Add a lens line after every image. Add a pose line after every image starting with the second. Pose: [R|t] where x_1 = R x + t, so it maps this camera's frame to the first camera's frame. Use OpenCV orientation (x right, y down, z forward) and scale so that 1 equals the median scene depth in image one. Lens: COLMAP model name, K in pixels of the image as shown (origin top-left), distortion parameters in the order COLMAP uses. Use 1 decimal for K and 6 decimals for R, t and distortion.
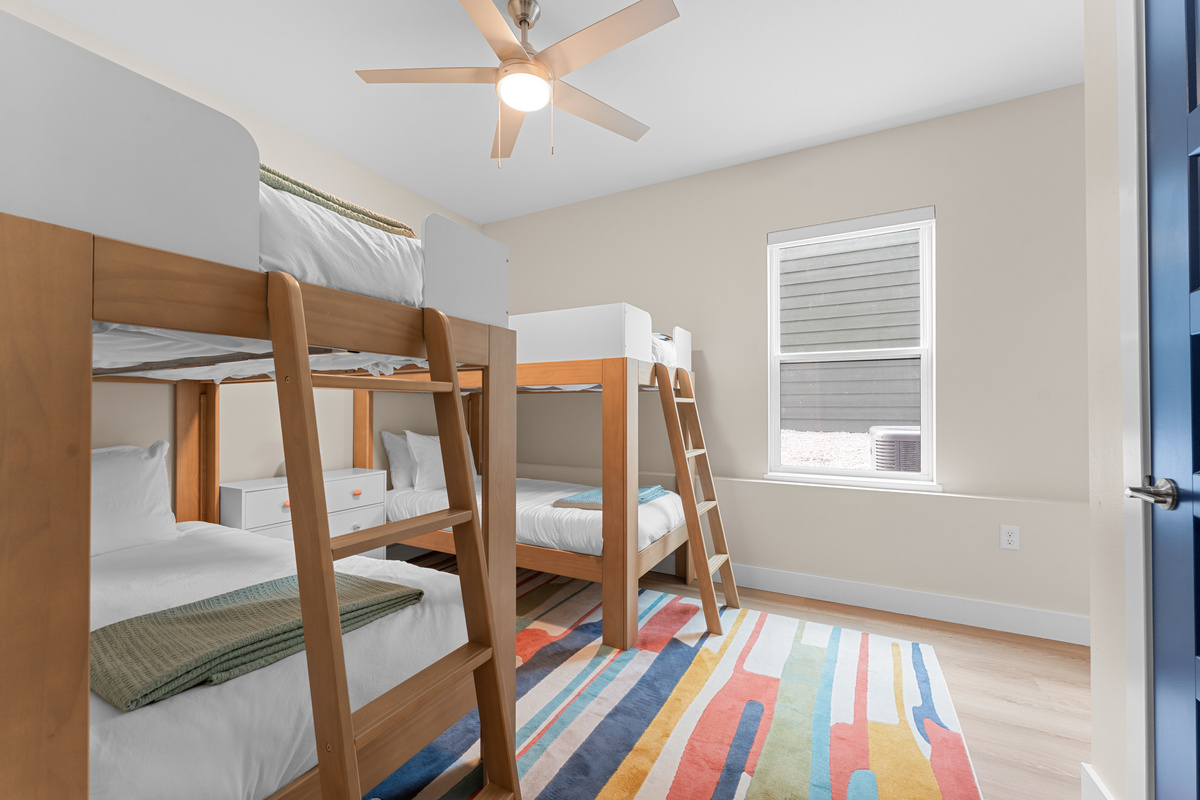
lens RADIAL K [[481.7, 0, 605.0], [0, 481.7, 403.8], [0, 0, 1]] dist [-0.004431, 0.000737]
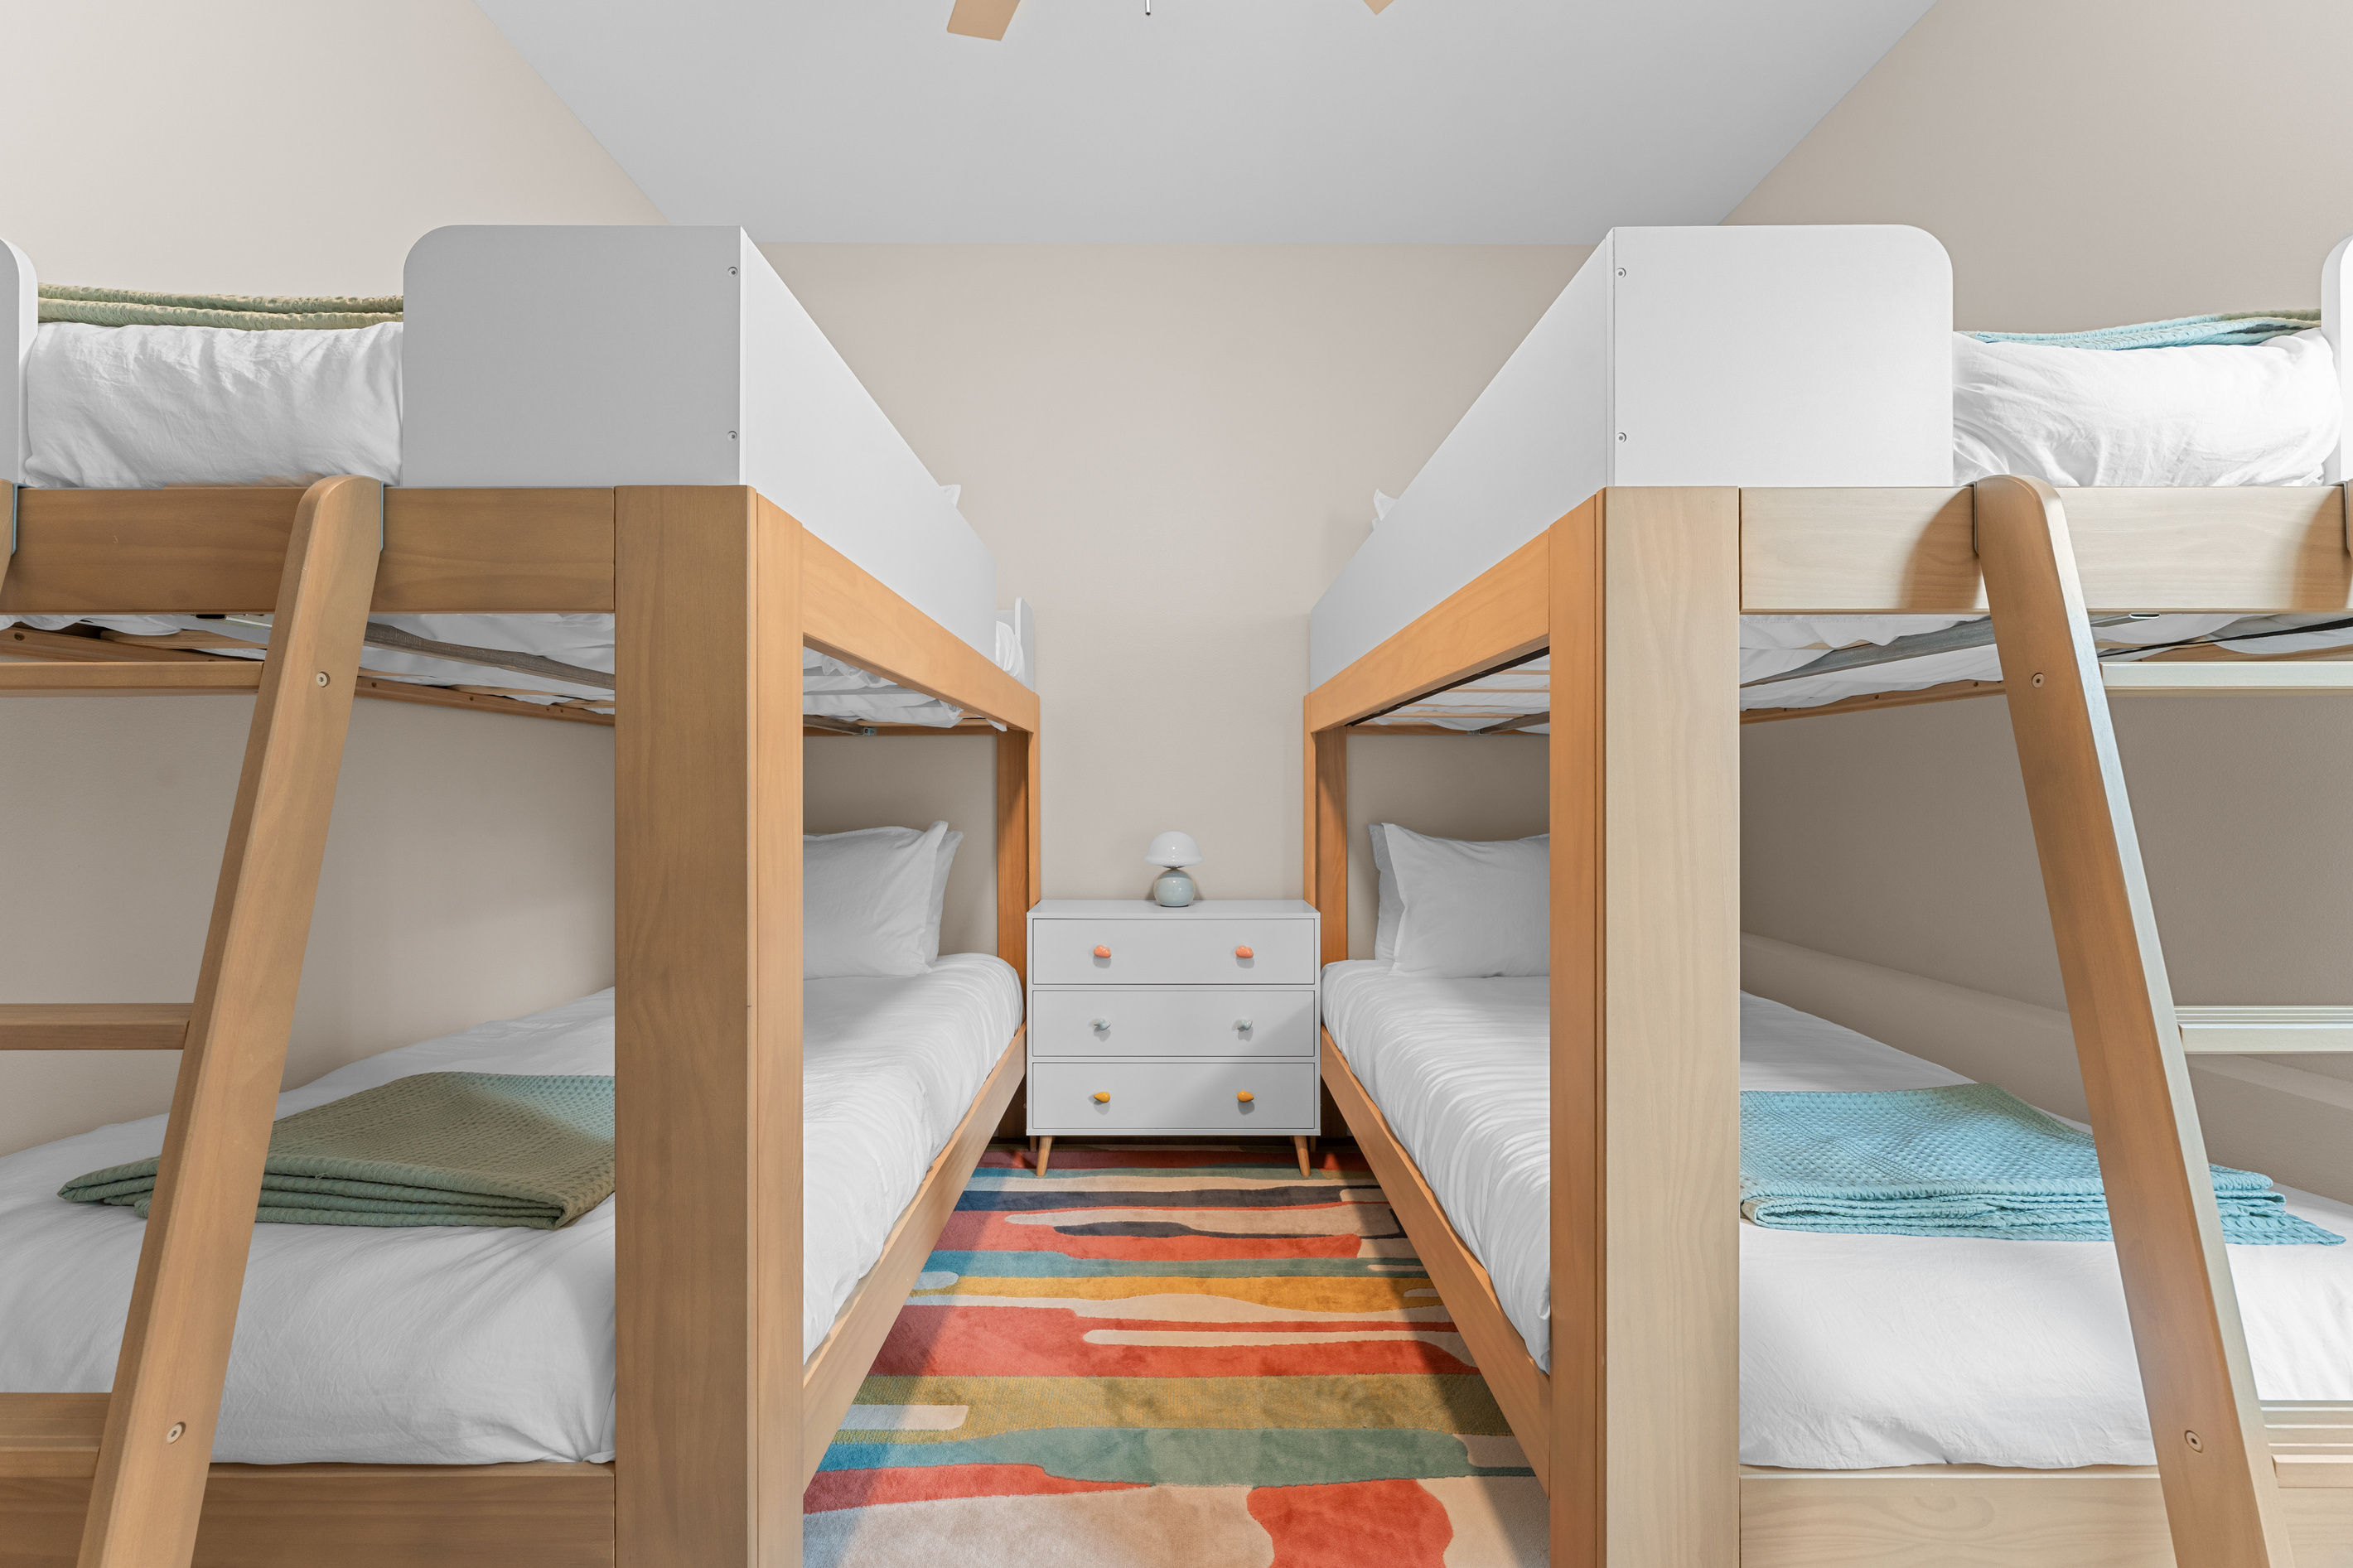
lens RADIAL K [[944.4, 0, 1172.6], [0, 944.4, 788.0], [0, 0, 1]] dist [-0.004431, 0.000737]
pose [[0.457510, -0.001545, -0.889203, 0.572163], [0.009757, 0.999947, 0.003282, 0.050891], [0.889151, -0.010178, 0.457501, 1.159966]]
